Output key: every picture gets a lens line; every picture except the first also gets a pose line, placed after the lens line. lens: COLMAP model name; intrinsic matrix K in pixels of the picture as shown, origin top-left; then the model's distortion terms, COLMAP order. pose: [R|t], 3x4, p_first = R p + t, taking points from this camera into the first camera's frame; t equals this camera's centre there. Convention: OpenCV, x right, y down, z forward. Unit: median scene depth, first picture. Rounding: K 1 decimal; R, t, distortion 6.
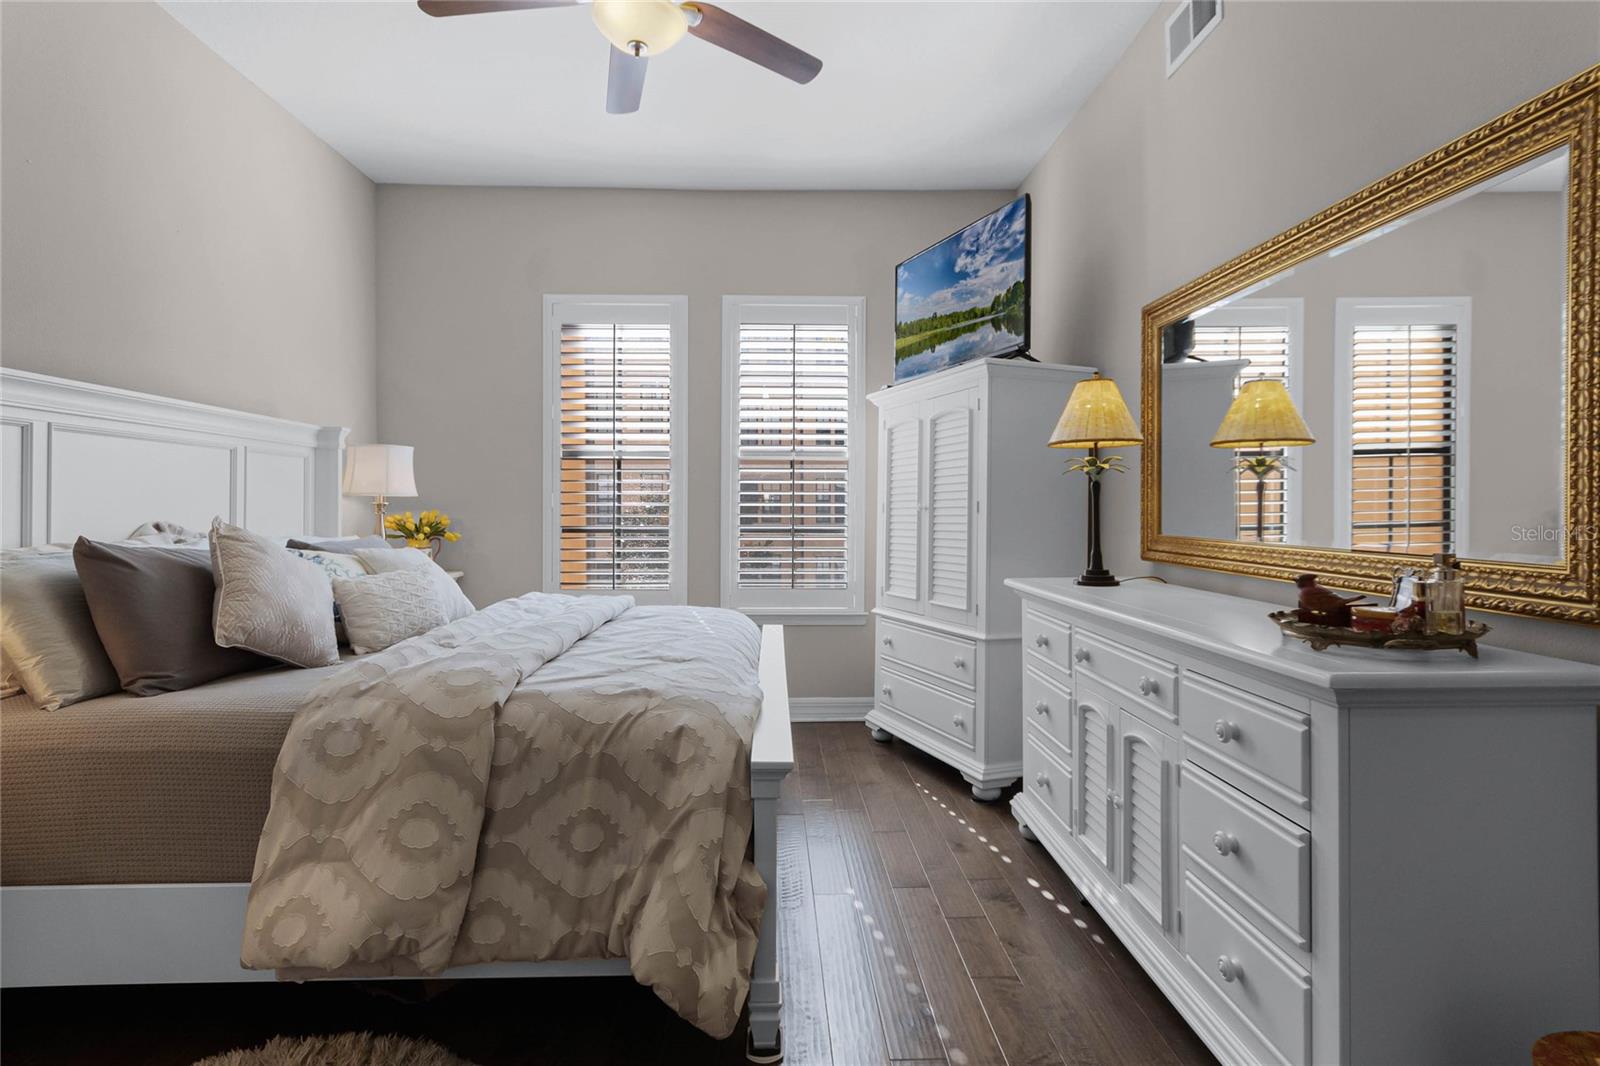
lens RADIAL K [[813.7, 0, 781.5], [0, 813.7, 520.8], [0, 0, 1]] dist [0.001381, 0.000797]
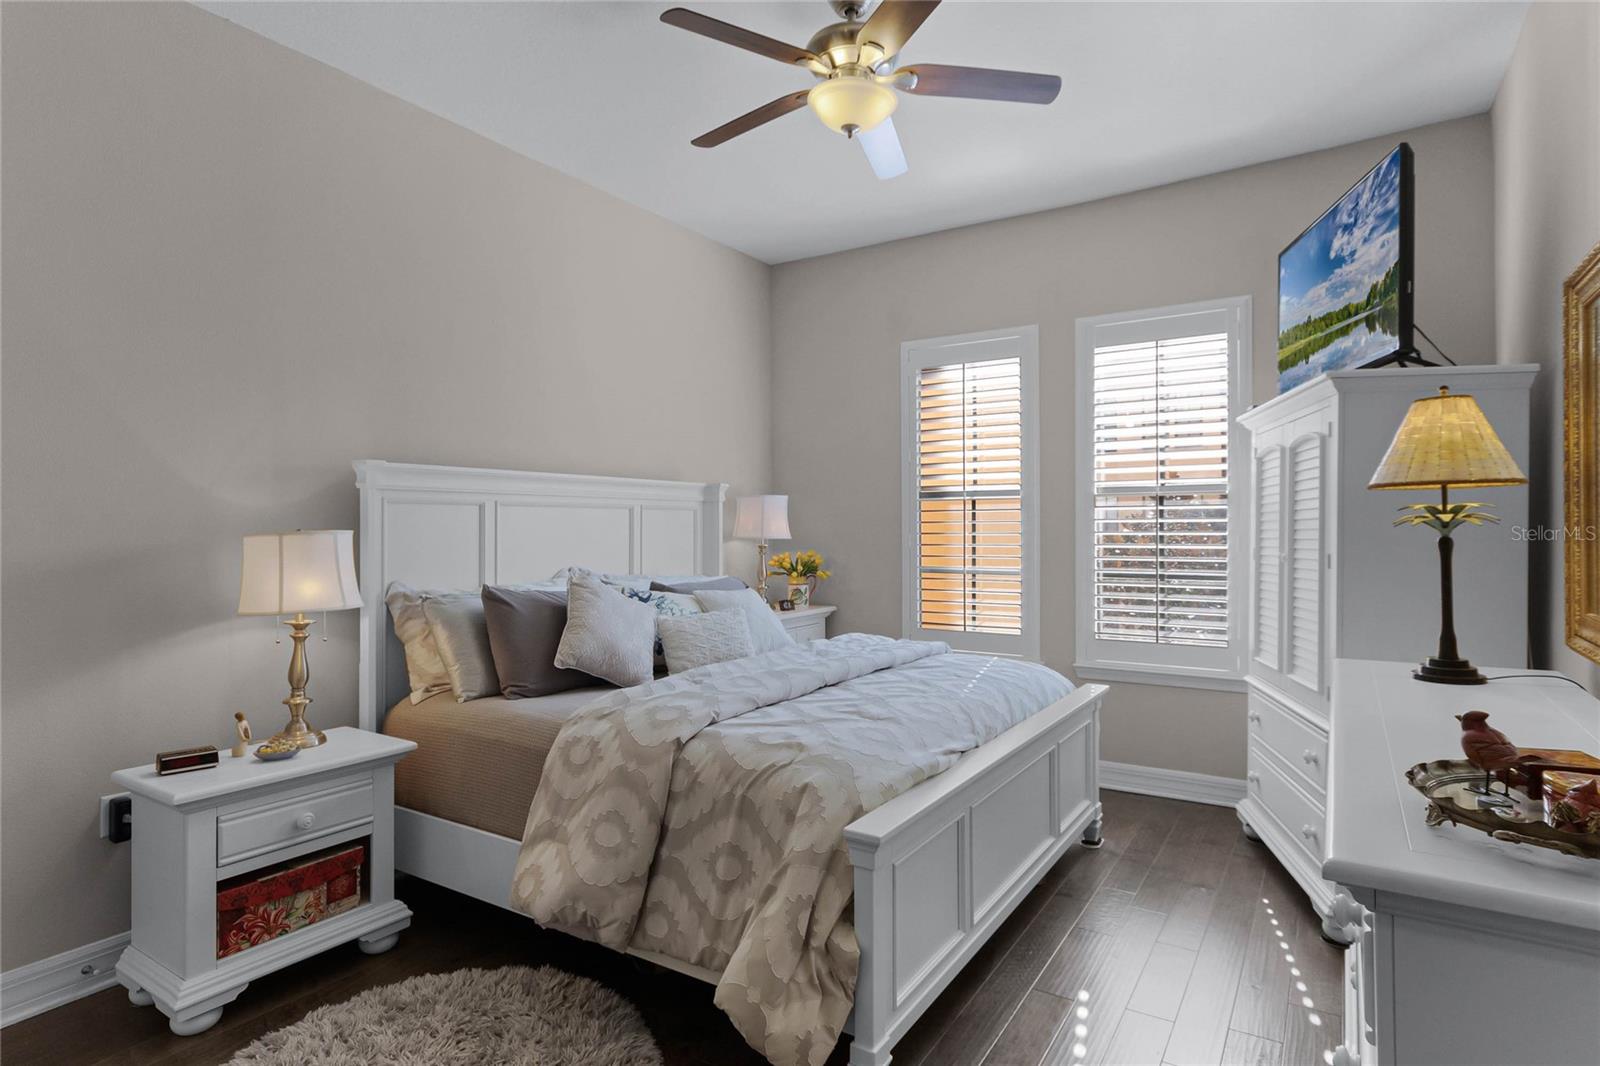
lens RADIAL K [[847.6, 0, 794.9], [0, 847.6, 527.6], [0, 0, 1]] dist [-0.001319, 0.000108]
pose [[0.827385, -0.005655, -0.561606, 0.486108], [-0.001496, 0.999924, -0.012273, -0.069476], [0.561633, 0.010995, 0.827313, 0.063565]]
